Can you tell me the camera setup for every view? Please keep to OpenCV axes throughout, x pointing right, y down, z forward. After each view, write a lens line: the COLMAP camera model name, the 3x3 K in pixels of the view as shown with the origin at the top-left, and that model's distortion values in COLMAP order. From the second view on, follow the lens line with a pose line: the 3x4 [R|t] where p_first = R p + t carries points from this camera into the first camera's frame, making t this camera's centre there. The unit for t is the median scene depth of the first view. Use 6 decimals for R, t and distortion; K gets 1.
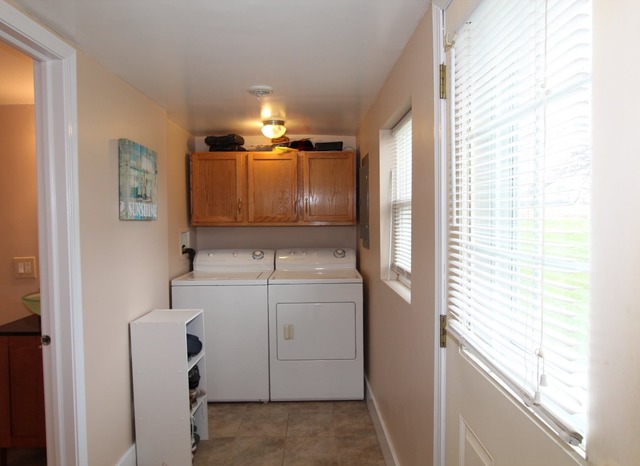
lens RADIAL K [[397.9, 0, 319.1], [0, 397.9, 235.2], [0, 0, 1]] dist [0.000523, -0.000011]
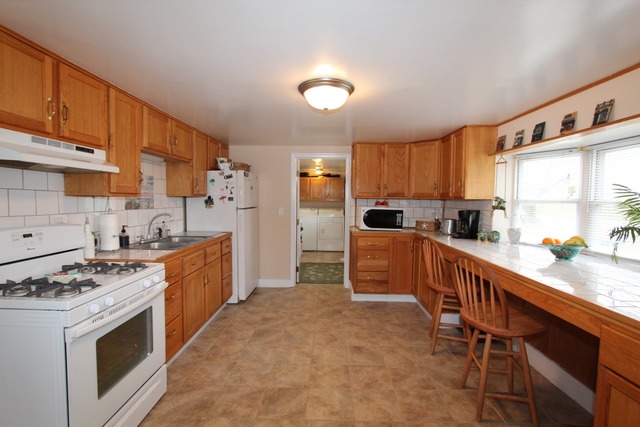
lens RADIAL K [[305.7, 0, 320.1], [0, 305.7, 215.4], [0, 0, 1]] dist [-0.019442, -0.001340]
pose [[0.998696, 0.023977, -0.045064, 0.015358], [-0.023095, 0.999533, 0.019998, 0.046174], [0.045523, -0.018931, 0.998784, -1.472505]]
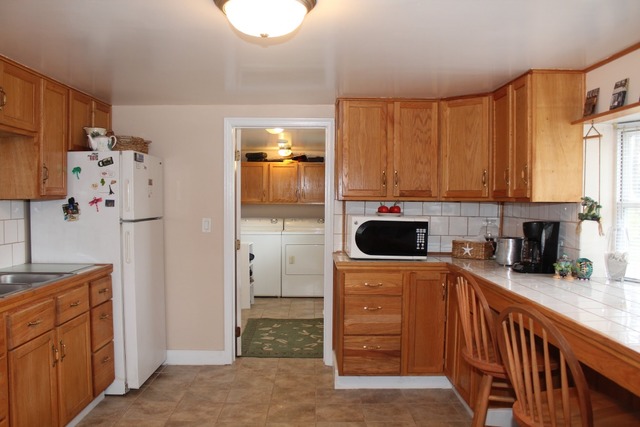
lens RADIAL K [[555.9, 0, 315.5], [0, 555.9, 226.8], [0, 0, 1]] dist [-0.118616, 0.048091]
pose [[0.999741, 0.017460, -0.014601, 0.064103], [-0.017281, 0.999775, 0.012316, 0.042293], [0.014813, -0.012061, 0.999818, -1.449178]]
